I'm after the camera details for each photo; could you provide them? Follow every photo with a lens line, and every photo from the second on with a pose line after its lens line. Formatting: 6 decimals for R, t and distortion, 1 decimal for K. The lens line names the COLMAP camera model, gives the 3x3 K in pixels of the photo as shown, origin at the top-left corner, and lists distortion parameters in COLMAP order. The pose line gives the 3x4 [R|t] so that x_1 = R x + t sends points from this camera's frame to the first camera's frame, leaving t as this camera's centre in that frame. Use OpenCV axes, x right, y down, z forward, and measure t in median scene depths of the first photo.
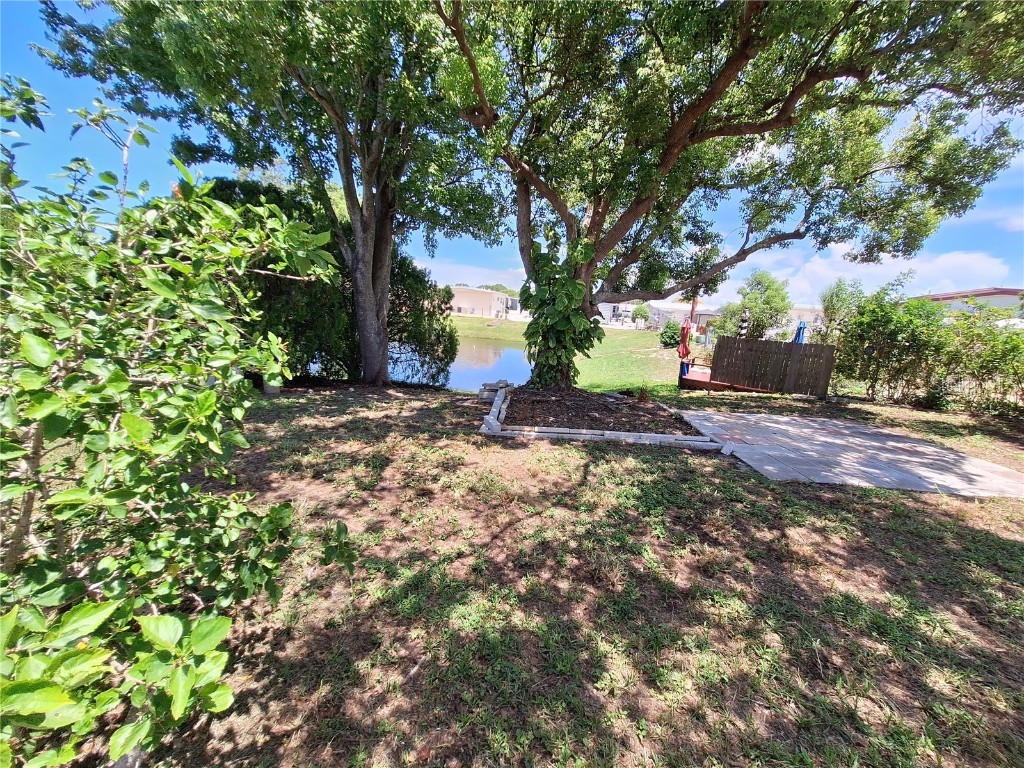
lens RADIAL K [[411.1, 0, 520.9], [0, 411.1, 384.1], [0, 0, 1]] dist [-0.006087, 0.003240]
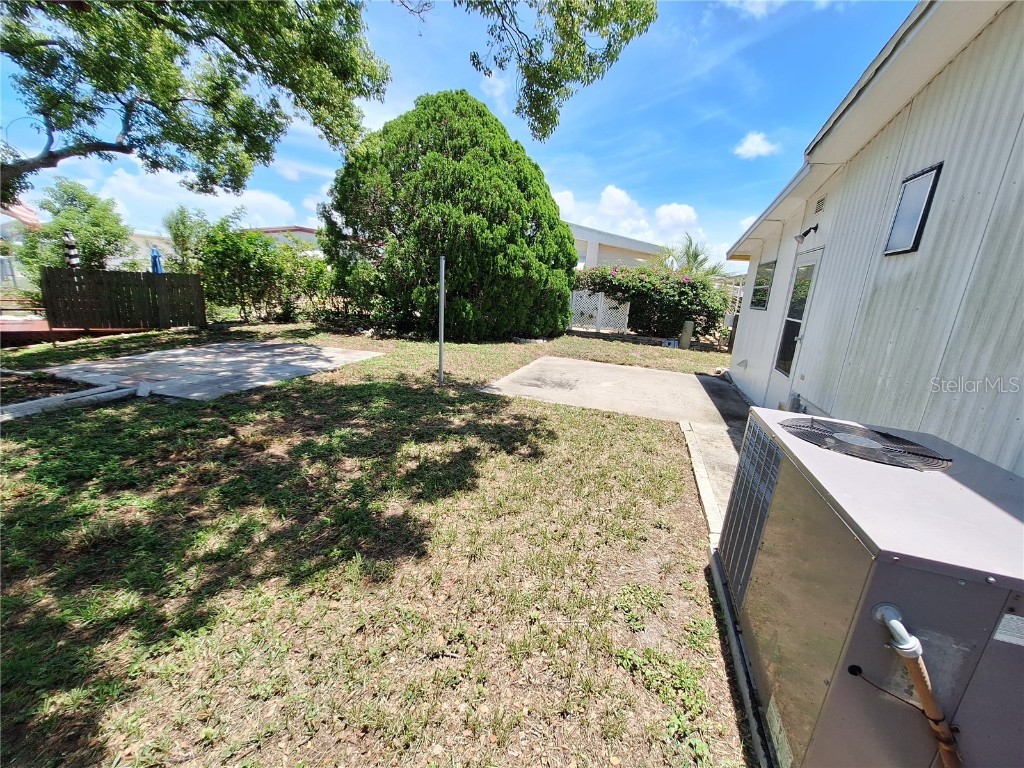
lens RADIAL K [[411.1, 0, 520.9], [0, 411.1, 384.1], [0, 0, 1]] dist [-0.006087, 0.003240]
pose [[0.237093, -0.283624, 0.929163, -0.092669], [0.127955, 0.957219, 0.259538, 0.007111], [-0.963024, 0.057356, 0.263241, -0.042144]]
